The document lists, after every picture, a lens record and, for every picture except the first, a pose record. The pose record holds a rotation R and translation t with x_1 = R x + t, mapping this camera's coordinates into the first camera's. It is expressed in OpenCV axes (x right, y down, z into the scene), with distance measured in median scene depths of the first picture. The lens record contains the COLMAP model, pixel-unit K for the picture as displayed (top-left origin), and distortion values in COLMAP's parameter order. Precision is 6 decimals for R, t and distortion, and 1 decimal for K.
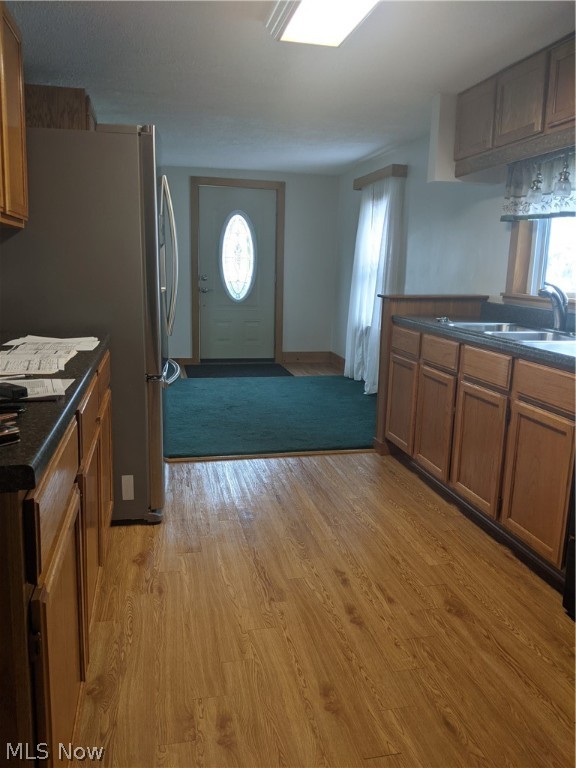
lens RADIAL K [[611.3, 0, 288.0], [0, 611.3, 384.0], [0, 0, 1]] dist [0.062494, -0.110820]
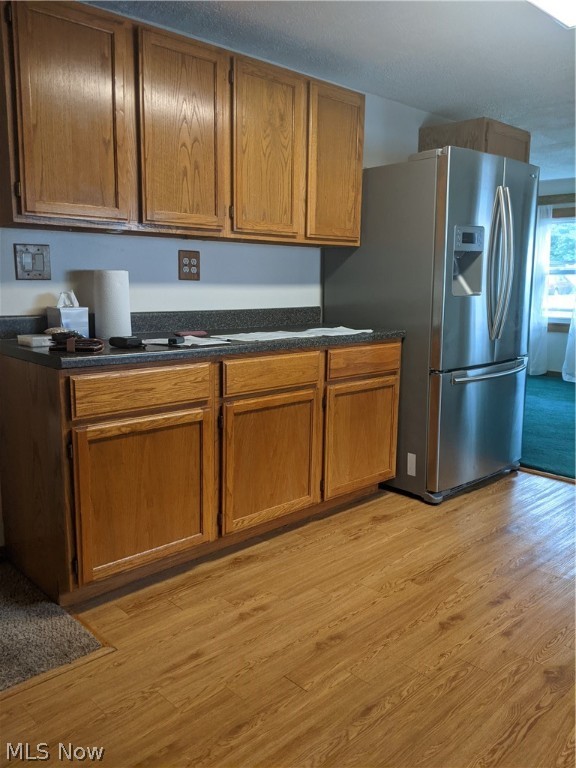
lens RADIAL K [[611.3, 0, 288.0], [0, 611.3, 384.0], [0, 0, 1]] dist [0.062494, -0.110820]
pose [[0.520296, 0.125514, -0.844712, 0.738894], [-0.159541, 0.986012, 0.048240, 0.001379], [0.838951, 0.109667, 0.533043, 0.224590]]
